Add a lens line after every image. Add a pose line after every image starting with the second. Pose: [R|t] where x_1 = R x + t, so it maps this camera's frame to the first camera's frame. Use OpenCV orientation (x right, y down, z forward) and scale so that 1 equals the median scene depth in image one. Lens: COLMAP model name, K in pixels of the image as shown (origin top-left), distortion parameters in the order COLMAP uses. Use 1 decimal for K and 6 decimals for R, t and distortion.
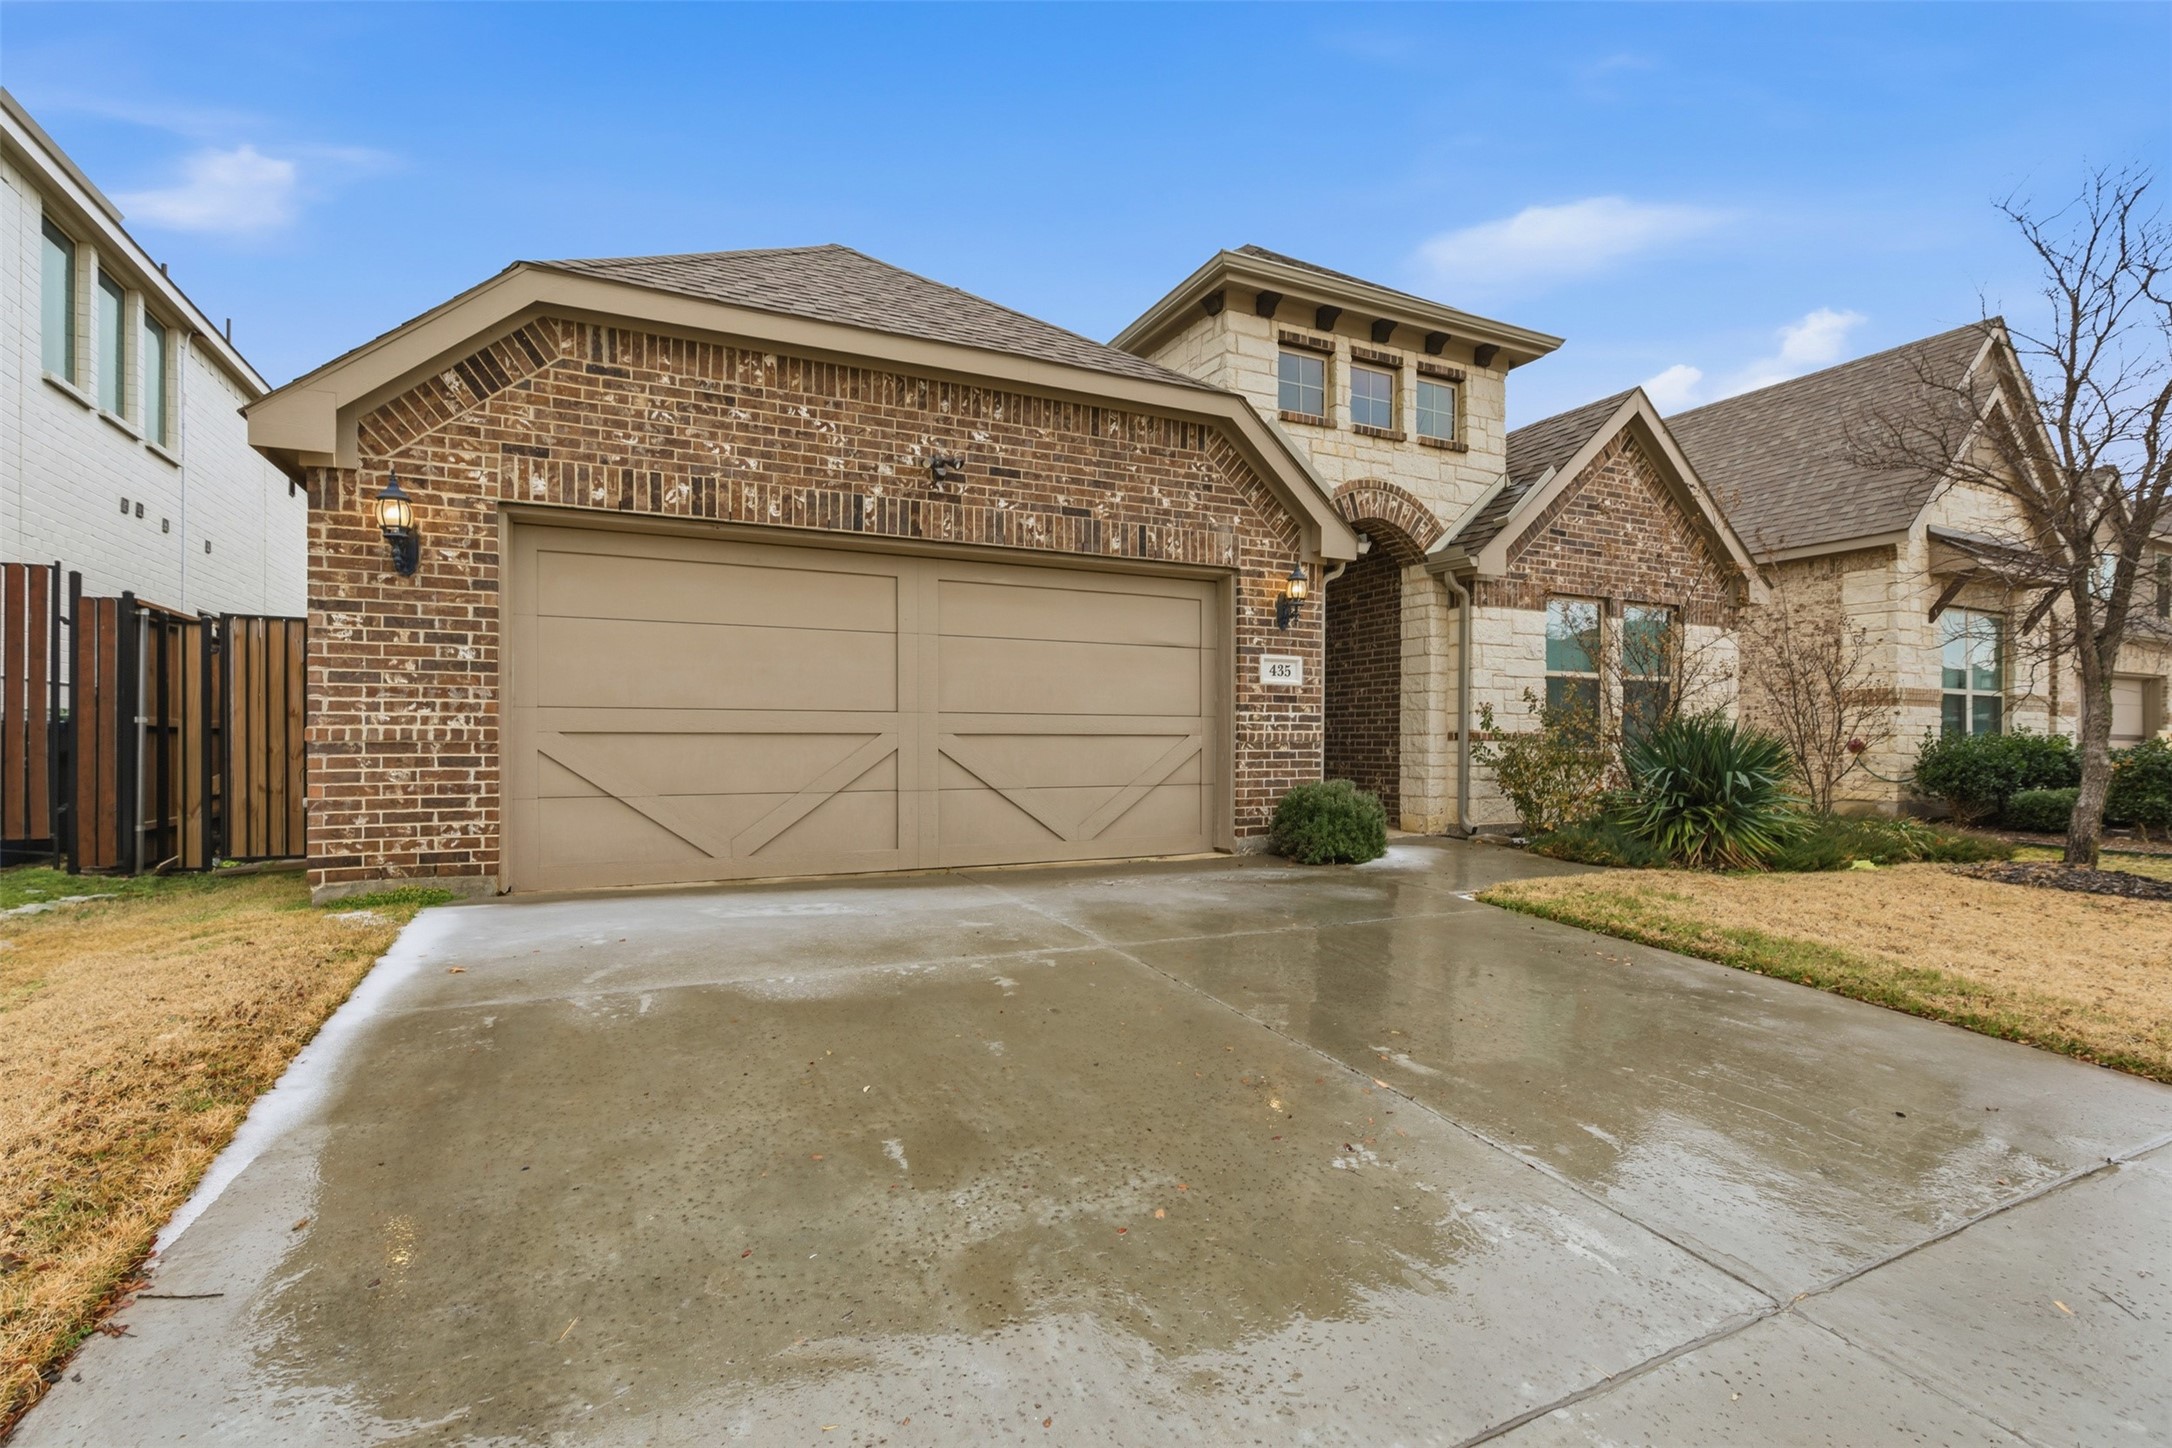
lens RADIAL K [[989.6, 0, 1074.3], [0, 989.6, 736.9], [0, 0, 1]] dist [-0.005143, 0.001576]
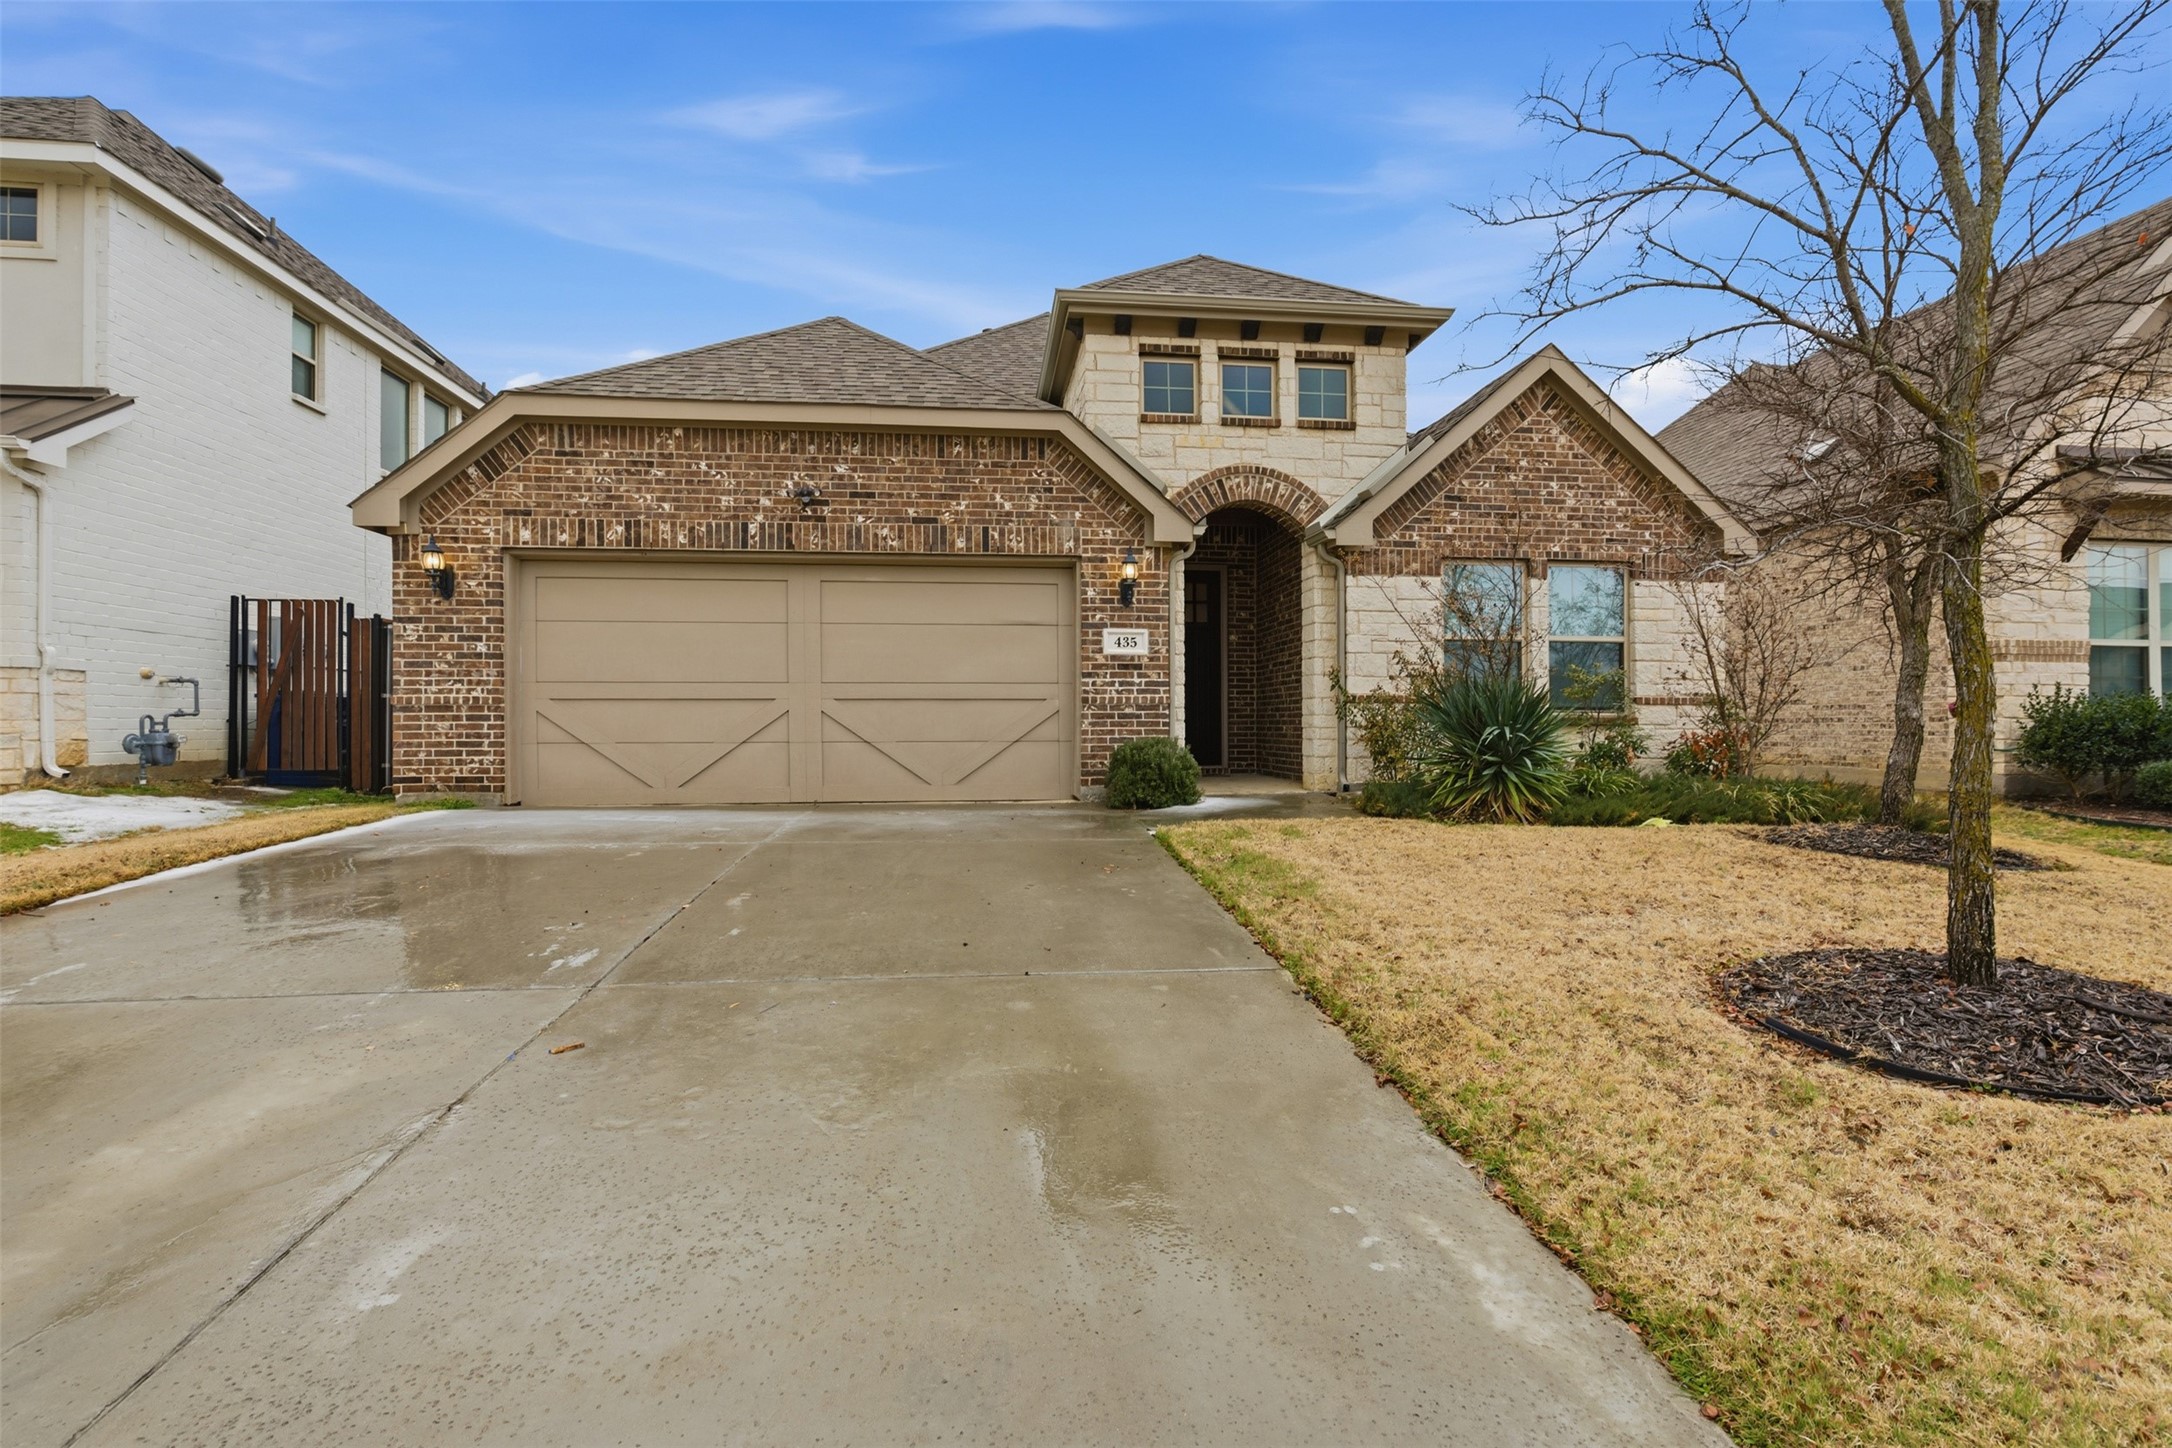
lens RADIAL K [[989.6, 0, 1048.5], [0, 989.6, 707.5], [0, 0, 1]] dist [-0.005143, 0.001576]
pose [[0.944083, -0.008772, -0.329591, 0.546132], [0.004906, 0.999909, -0.012562, 0.024658], [0.329672, 0.010242, 0.944040, -0.122206]]
